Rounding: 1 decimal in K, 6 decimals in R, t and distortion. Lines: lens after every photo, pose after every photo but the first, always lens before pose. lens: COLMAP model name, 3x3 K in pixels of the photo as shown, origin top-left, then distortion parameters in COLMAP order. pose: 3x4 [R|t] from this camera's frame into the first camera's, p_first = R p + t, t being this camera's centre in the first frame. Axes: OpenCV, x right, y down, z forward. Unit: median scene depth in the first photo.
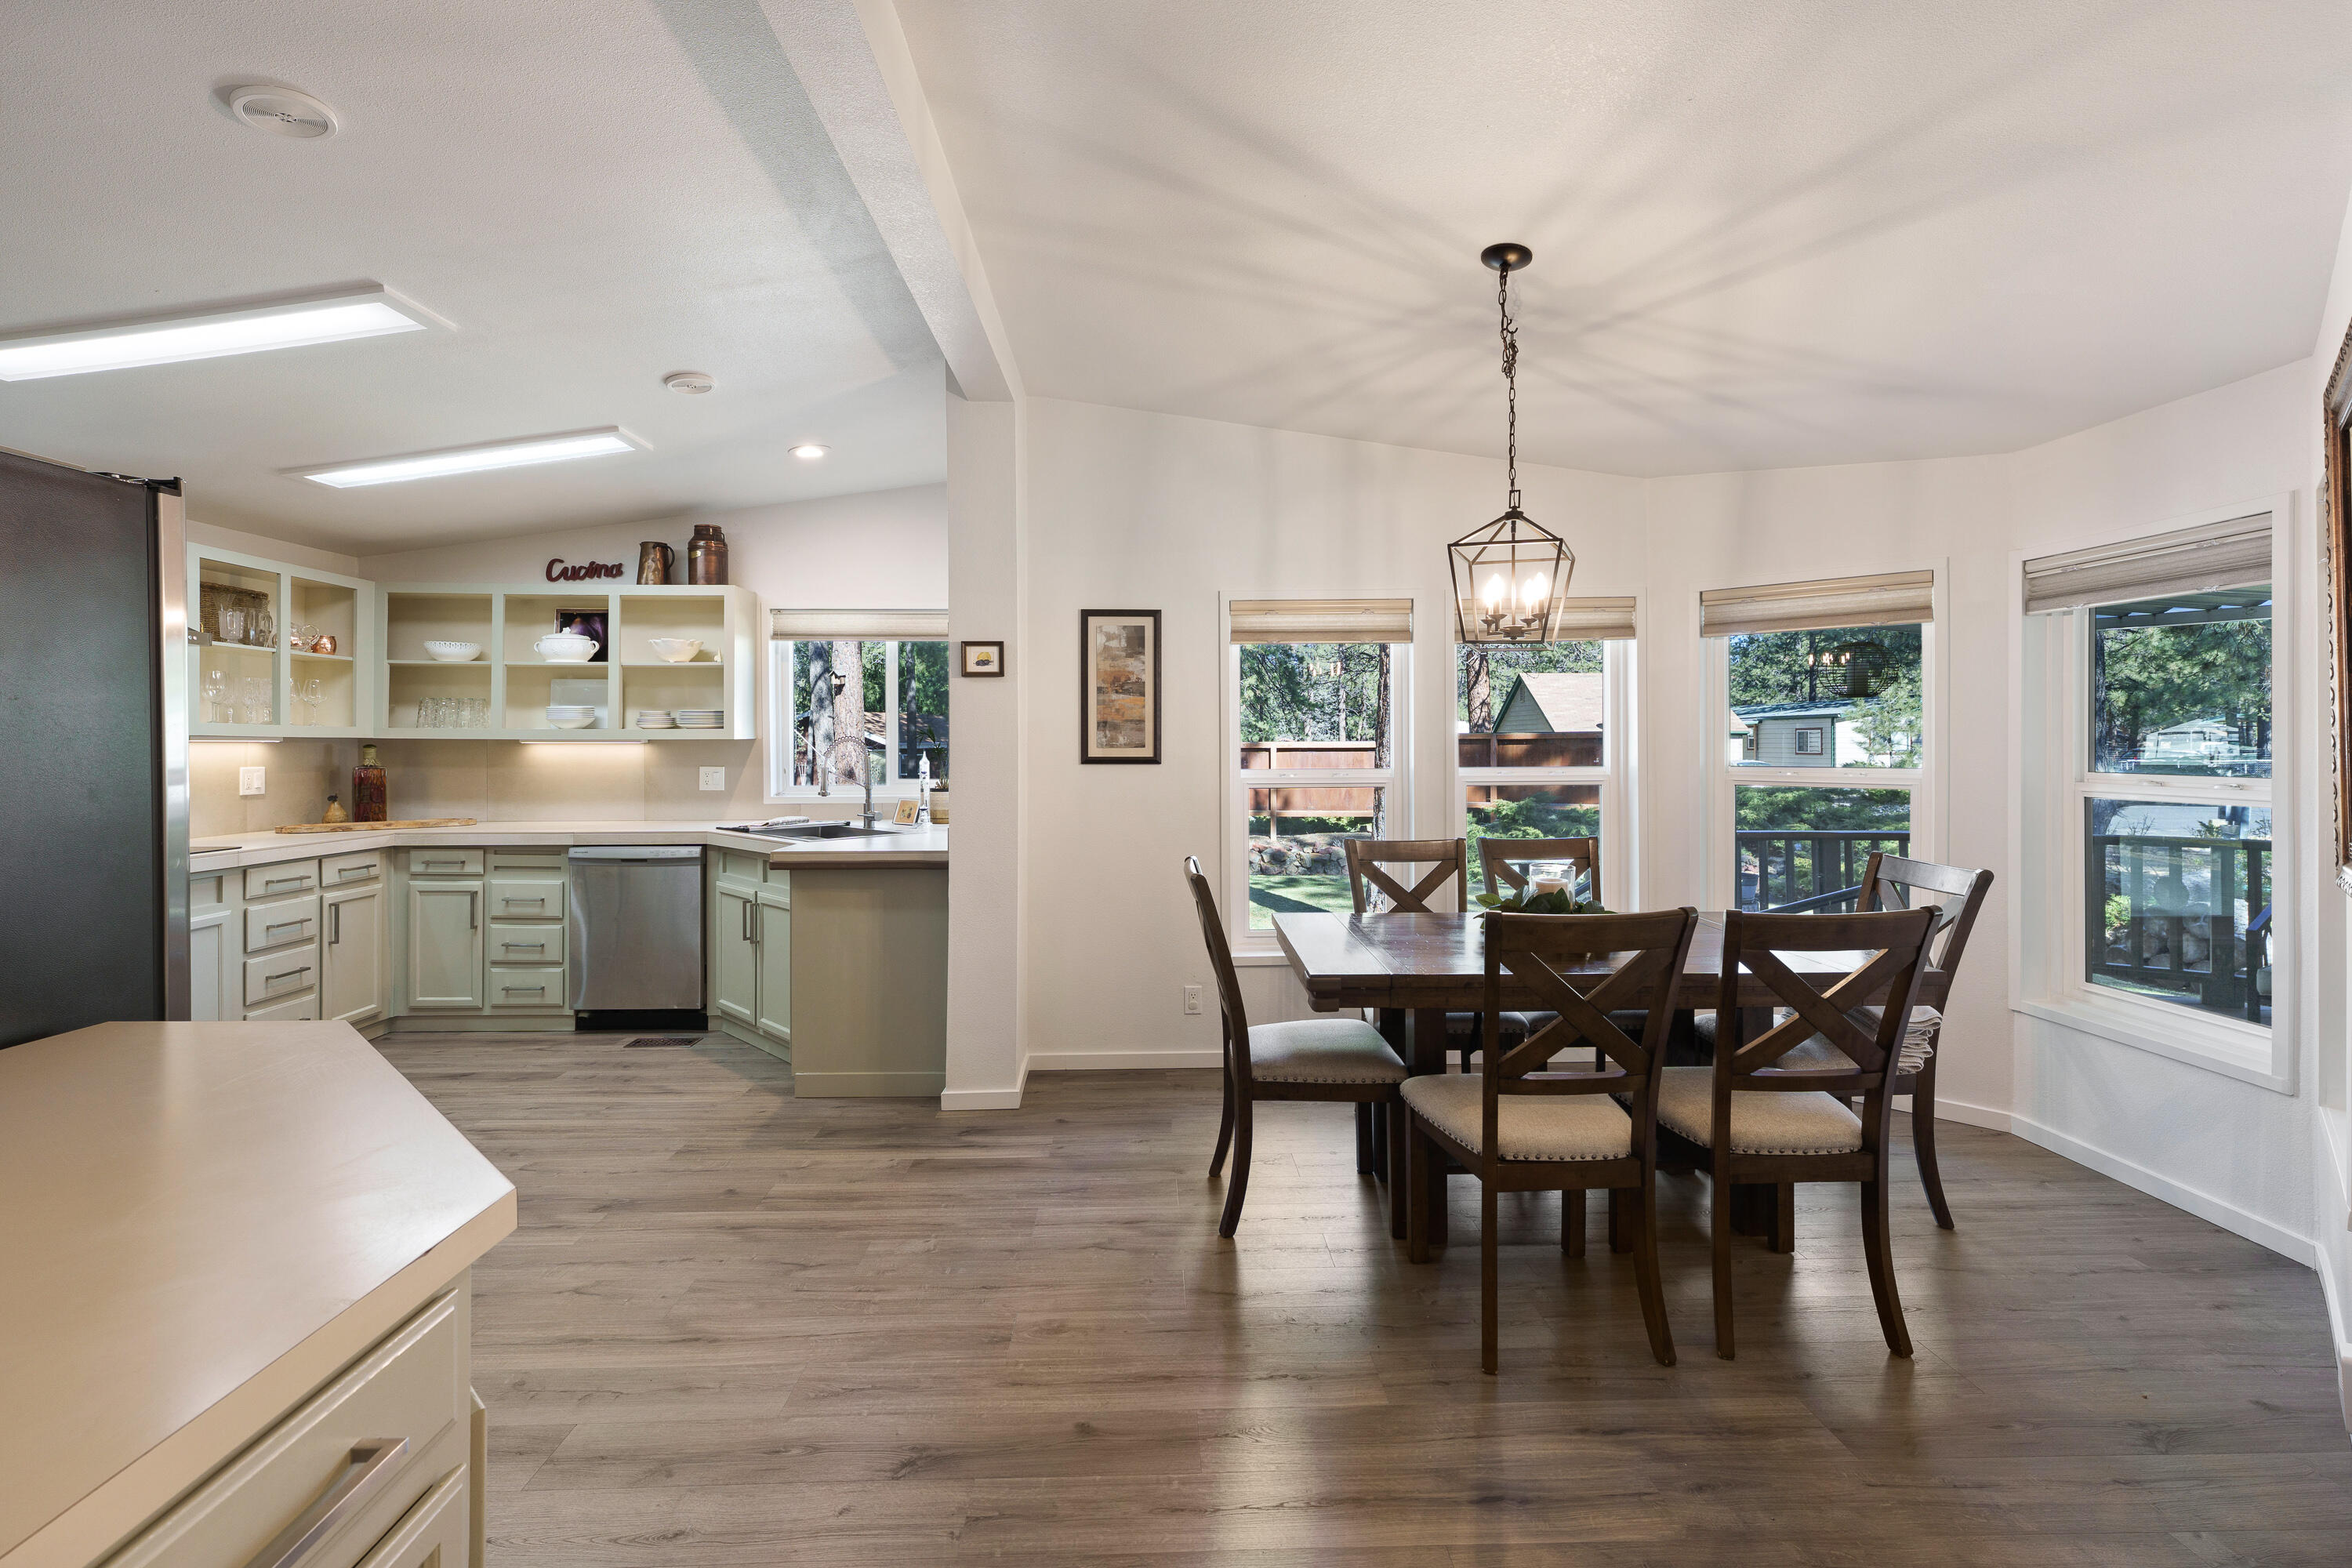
lens RADIAL K [[1041.3, 0, 1177.1], [0, 1041.3, 736.3], [0, 0, 1]] dist [0.000463, 0.000055]
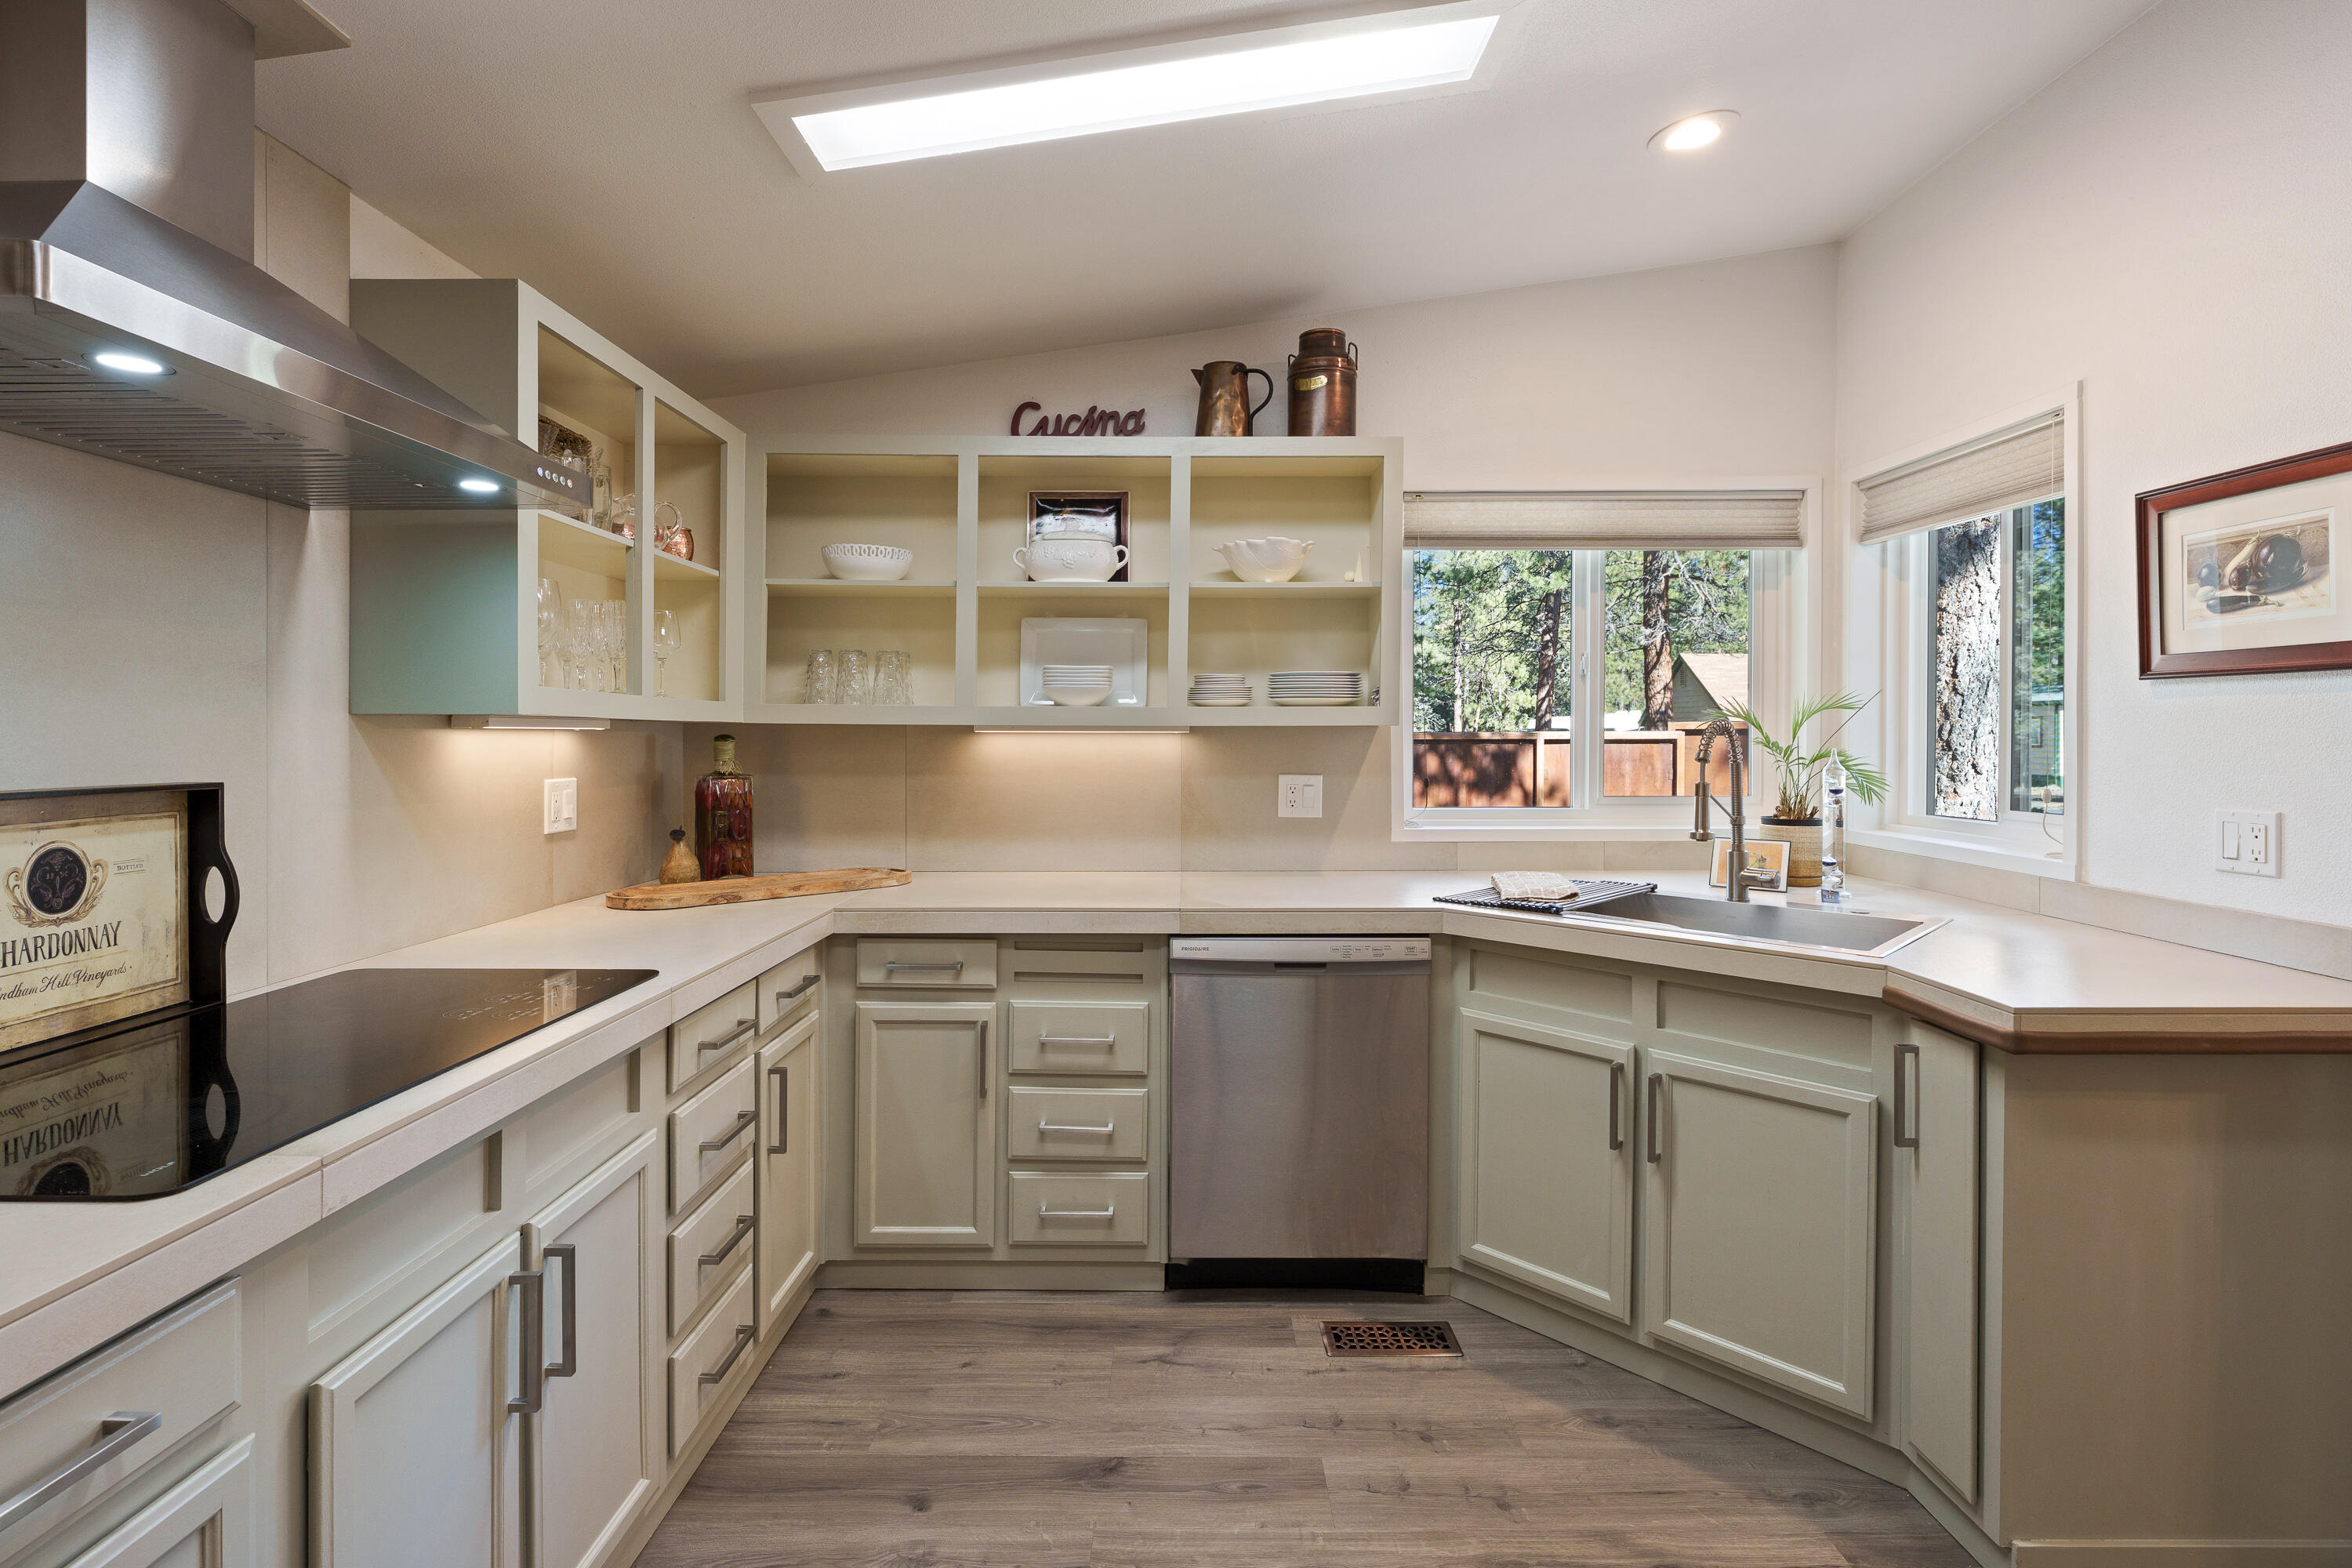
lens RADIAL K [[1123.0, 0, 1177.5], [0, 1123.0, 730.4], [0, 0, 1]] dist [-0.005063, -0.000145]
pose [[0.999281, 0.000436, -0.037922, -0.546140], [-0.000281, 0.999992, 0.004091, 0.003287], [0.037923, -0.004078, 0.999272, 0.444557]]
